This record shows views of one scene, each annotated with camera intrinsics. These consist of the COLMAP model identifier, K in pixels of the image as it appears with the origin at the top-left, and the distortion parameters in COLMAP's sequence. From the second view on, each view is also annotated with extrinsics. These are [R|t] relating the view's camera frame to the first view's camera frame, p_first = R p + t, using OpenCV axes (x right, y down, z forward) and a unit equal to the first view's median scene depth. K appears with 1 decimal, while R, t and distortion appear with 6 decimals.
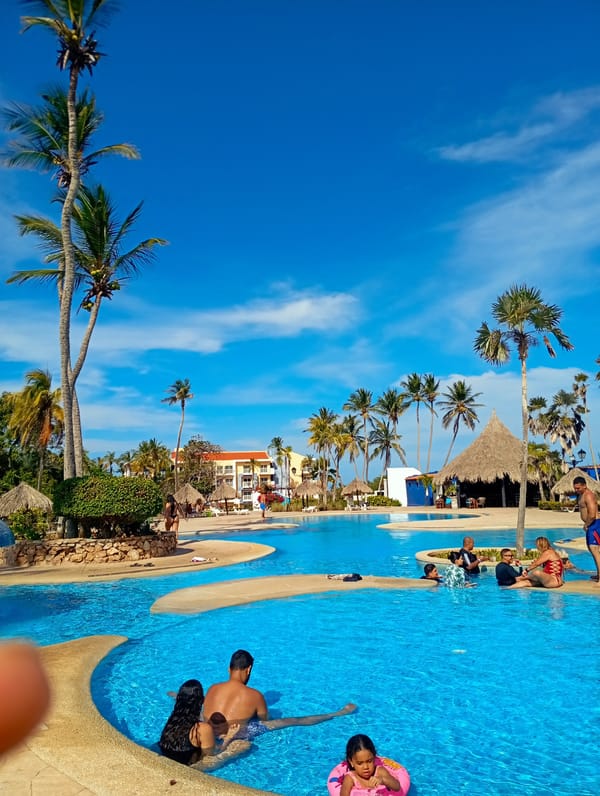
lens RADIAL K [[581.7, 0, 300.0], [0, 581.7, 398.0], [0, 0, 1]] dist [0.110741, -0.230124]
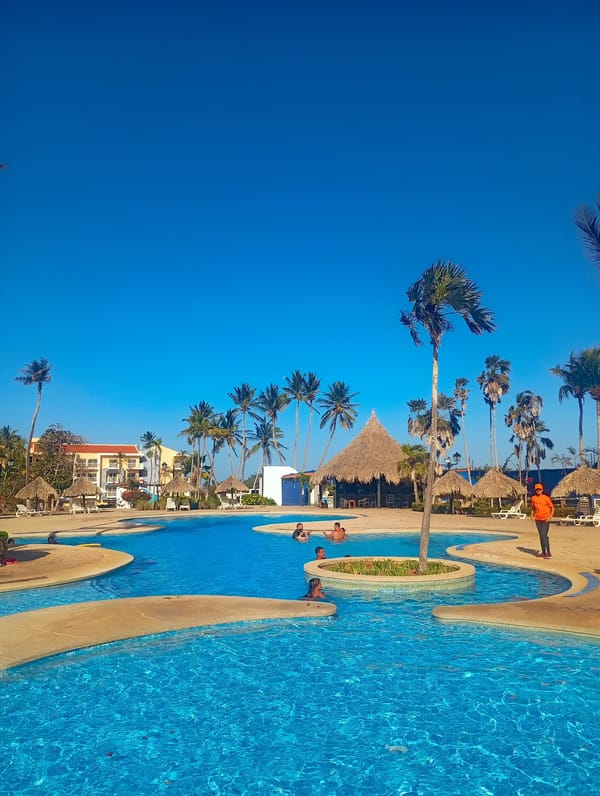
lens RADIAL K [[581.7, 0, 300.0], [0, 581.7, 398.0], [0, 0, 1]] dist [0.110741, -0.230124]
pose [[0.976708, 0.054202, 0.207613, 0.001035], [-0.055024, 0.998483, -0.001817, 0.007394], [-0.207397, -0.009649, 0.978209, 0.049283]]
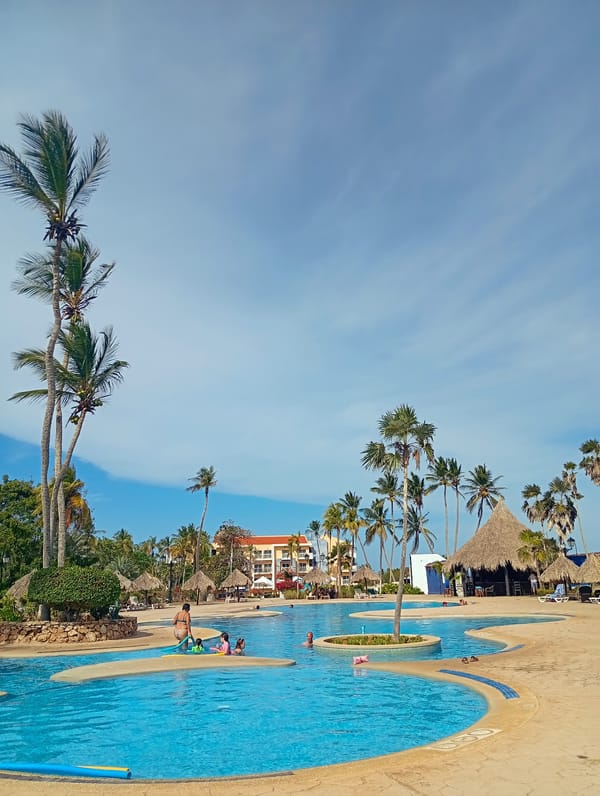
lens RADIAL K [[581.7, 0, 300.0], [0, 581.7, 398.0], [0, 0, 1]] dist [0.110741, -0.230124]
pose [[0.996132, -0.022221, -0.085012, 0.069196], [0.010388, 0.990492, -0.137180, -0.010836], [0.087251, 0.135766, 0.986891, -0.051875]]
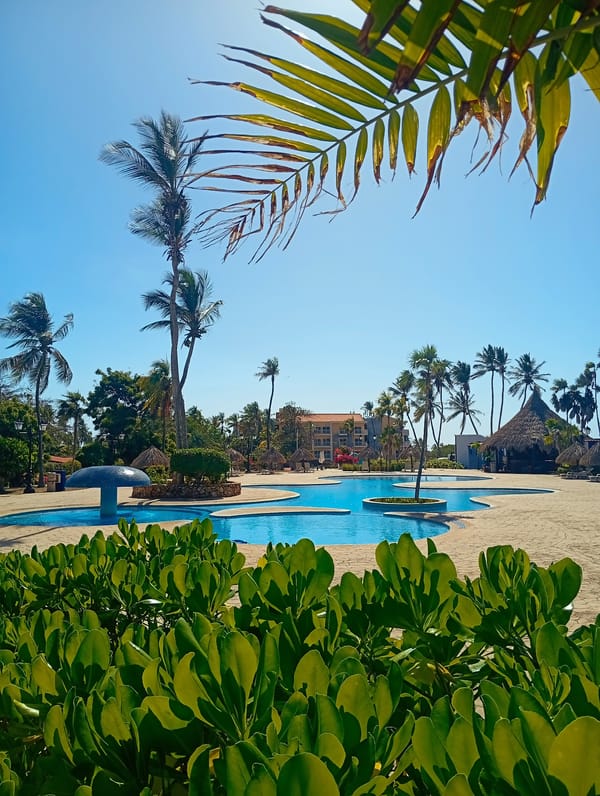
lens RADIAL K [[581.7, 0, 300.0], [0, 581.7, 398.0], [0, 0, 1]] dist [0.110741, -0.230124]
pose [[0.983203, 0.001208, -0.182510, 0.083008], [0.012105, 0.997345, 0.071812, -0.041092], [0.182112, -0.072815, 0.980578, -0.185080]]
